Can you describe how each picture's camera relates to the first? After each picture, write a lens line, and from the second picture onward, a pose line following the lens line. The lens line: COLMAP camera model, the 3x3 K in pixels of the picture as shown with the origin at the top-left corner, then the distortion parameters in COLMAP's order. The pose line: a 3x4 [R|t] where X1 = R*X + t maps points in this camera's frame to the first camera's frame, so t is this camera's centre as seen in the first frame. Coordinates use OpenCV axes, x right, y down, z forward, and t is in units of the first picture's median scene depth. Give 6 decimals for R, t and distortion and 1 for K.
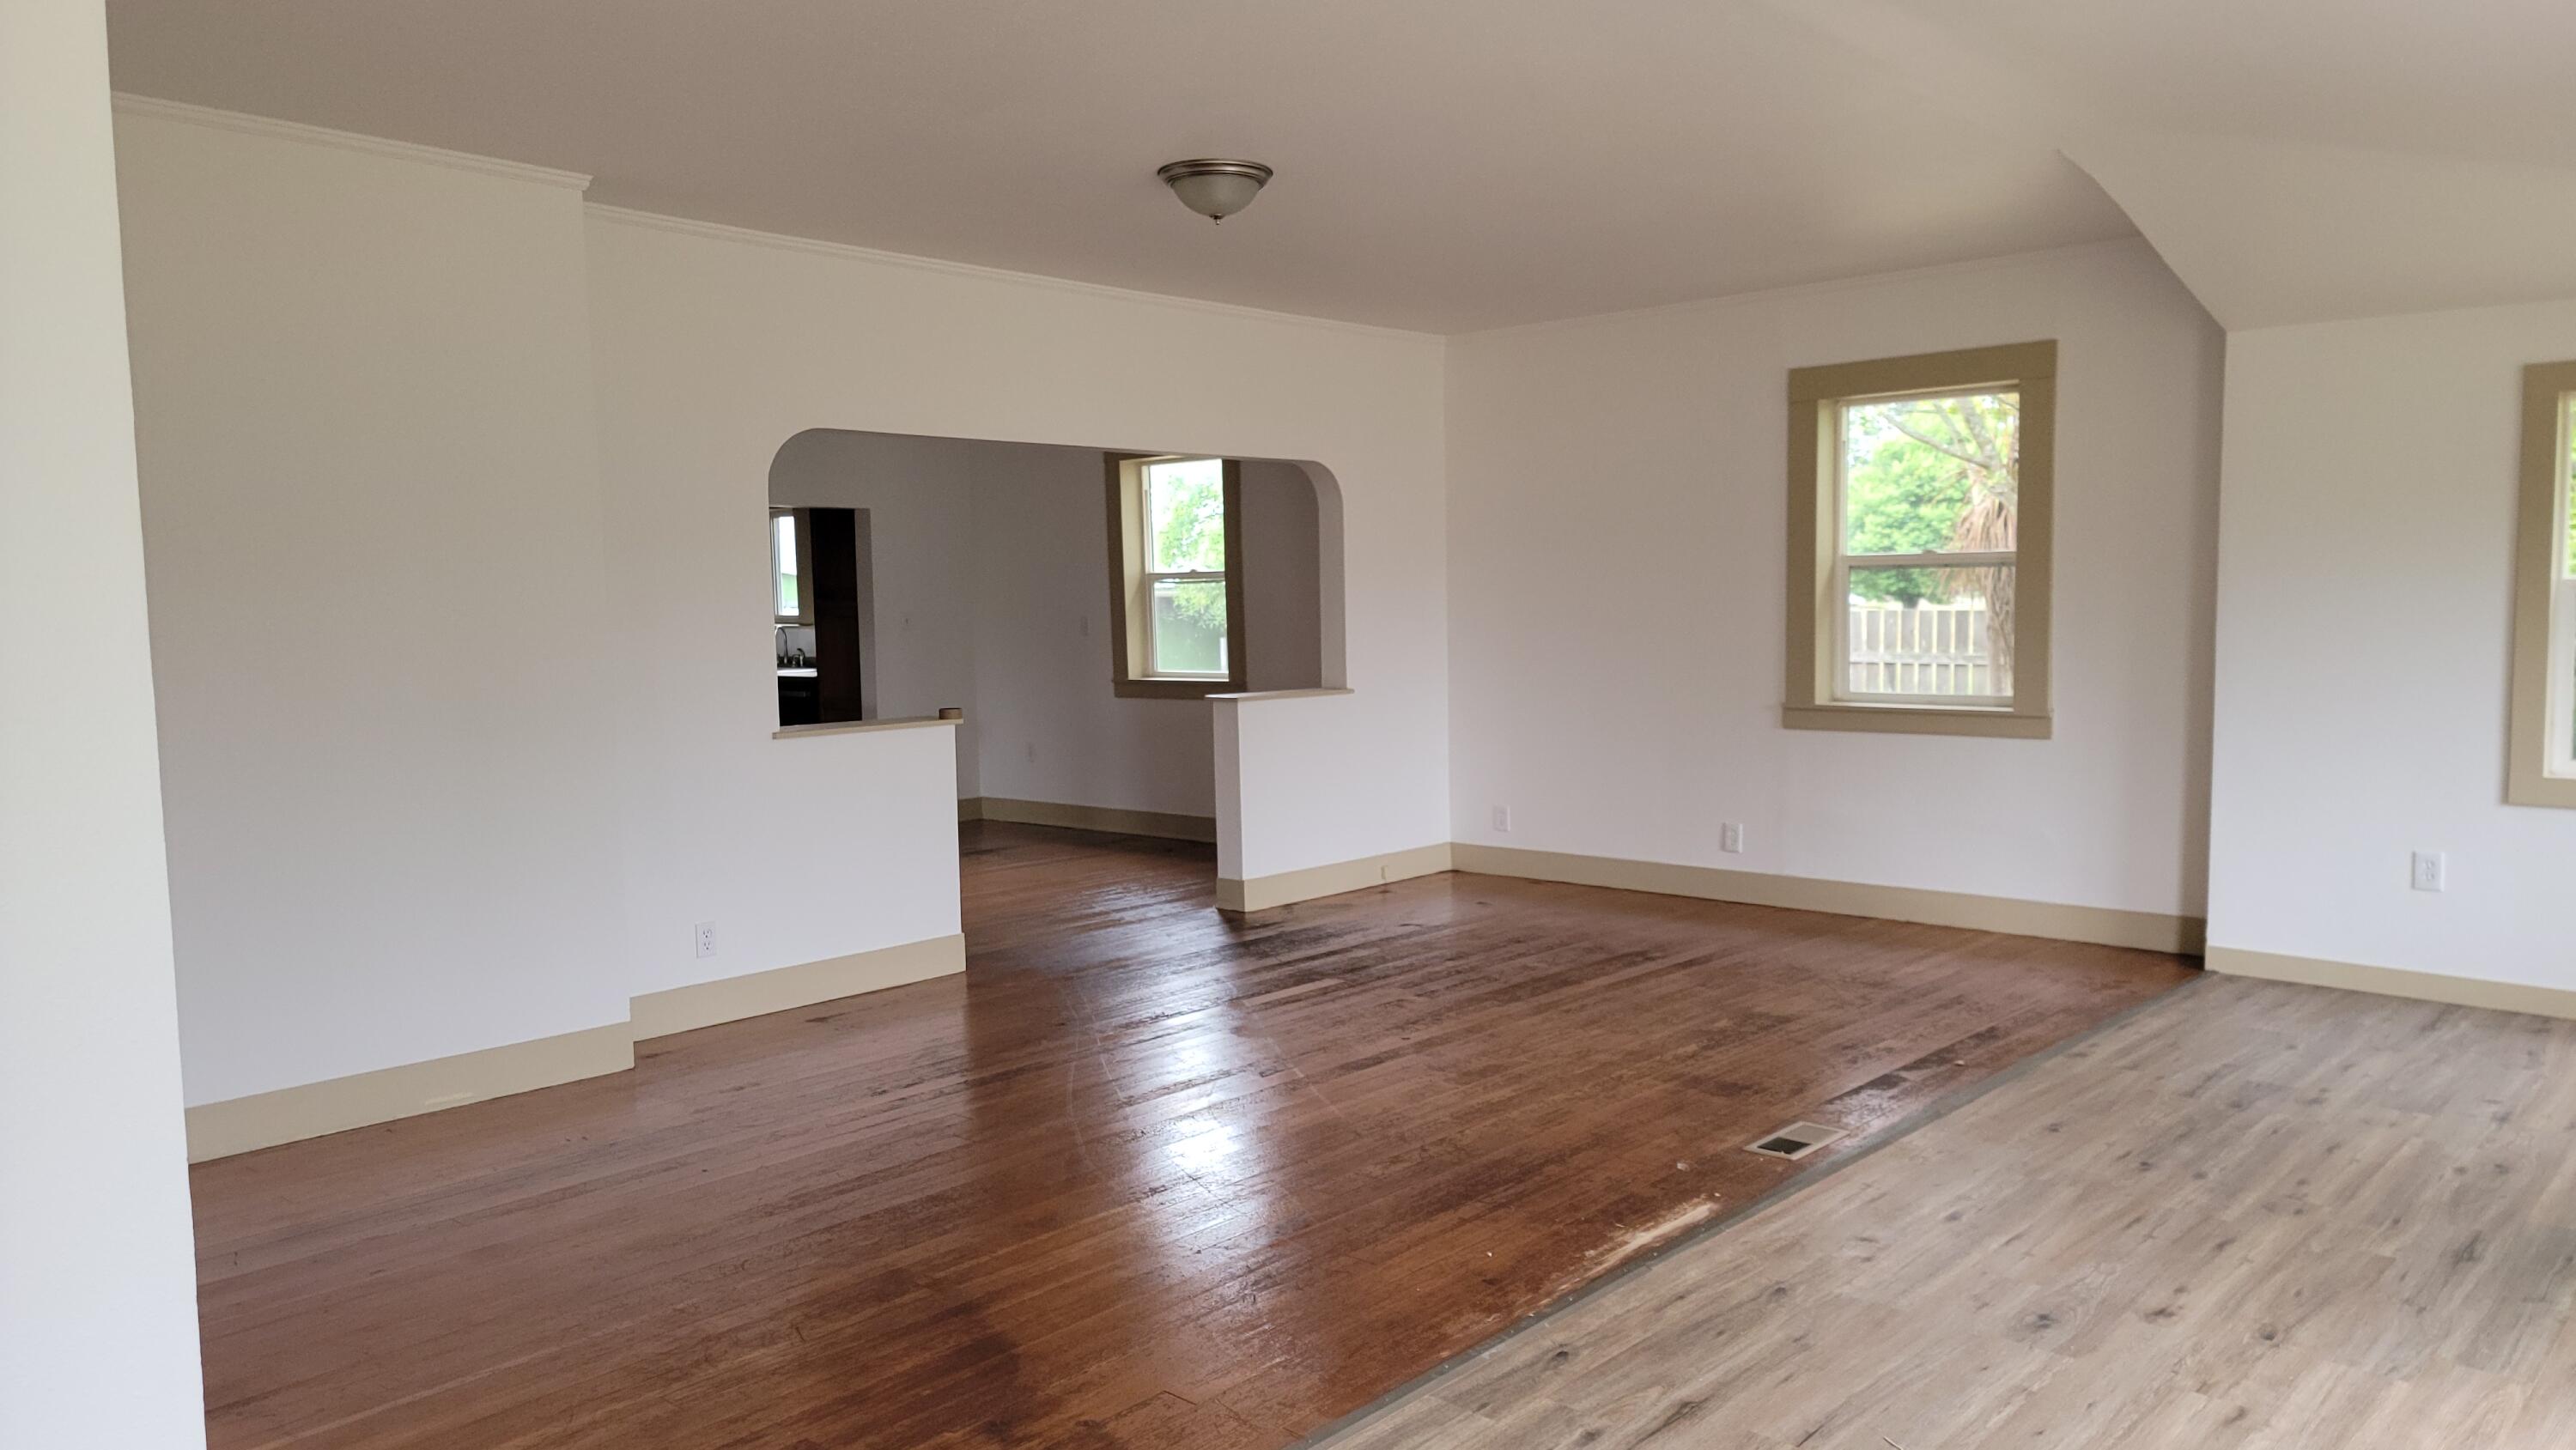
lens RADIAL K [[1785.2, 0, 1291.0], [0, 1785.2, 717.1], [0, 0, 1]] dist [0.090798, -0.077496]
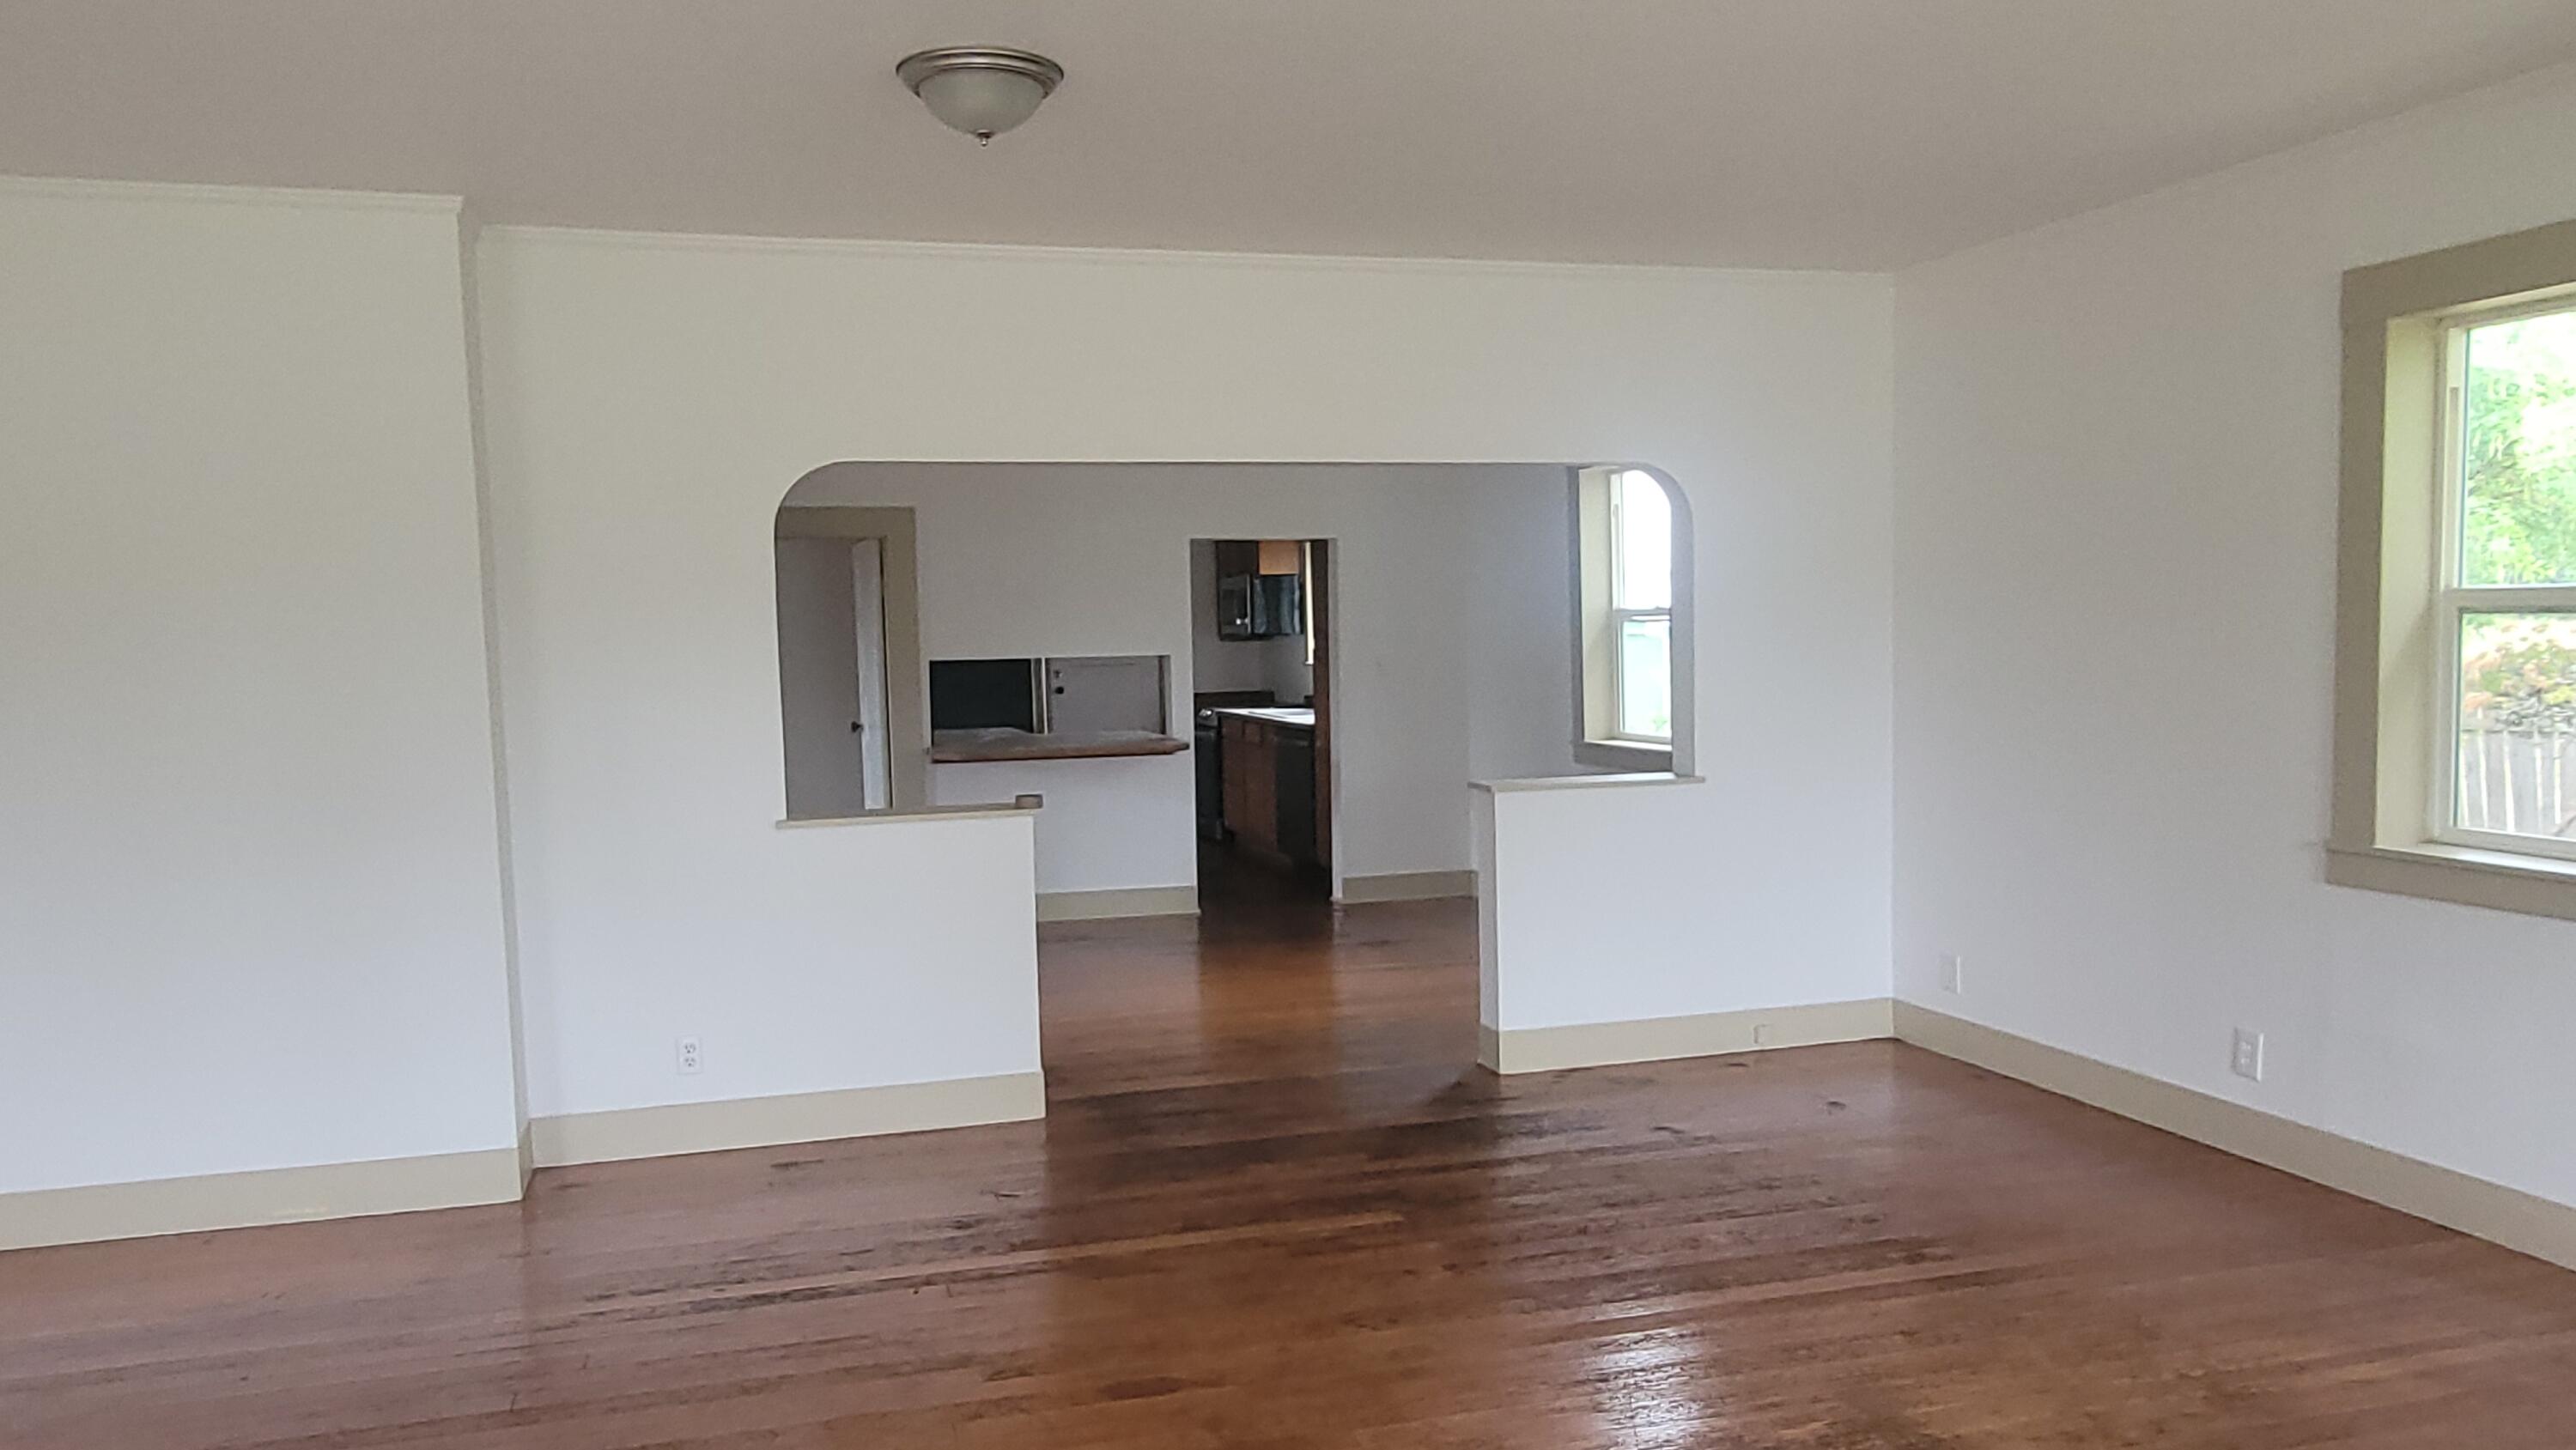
lens RADIAL K [[1801.6, 0, 1283.0], [0, 1801.6, 752.9], [0, 0, 1]] dist [0.002359, 0.003968]
pose [[0.848120, 0.035258, -0.528629, 0.335950], [-0.028659, 0.999375, 0.020675, -0.044290], [0.529028, -0.002385, 0.848601, 0.364266]]
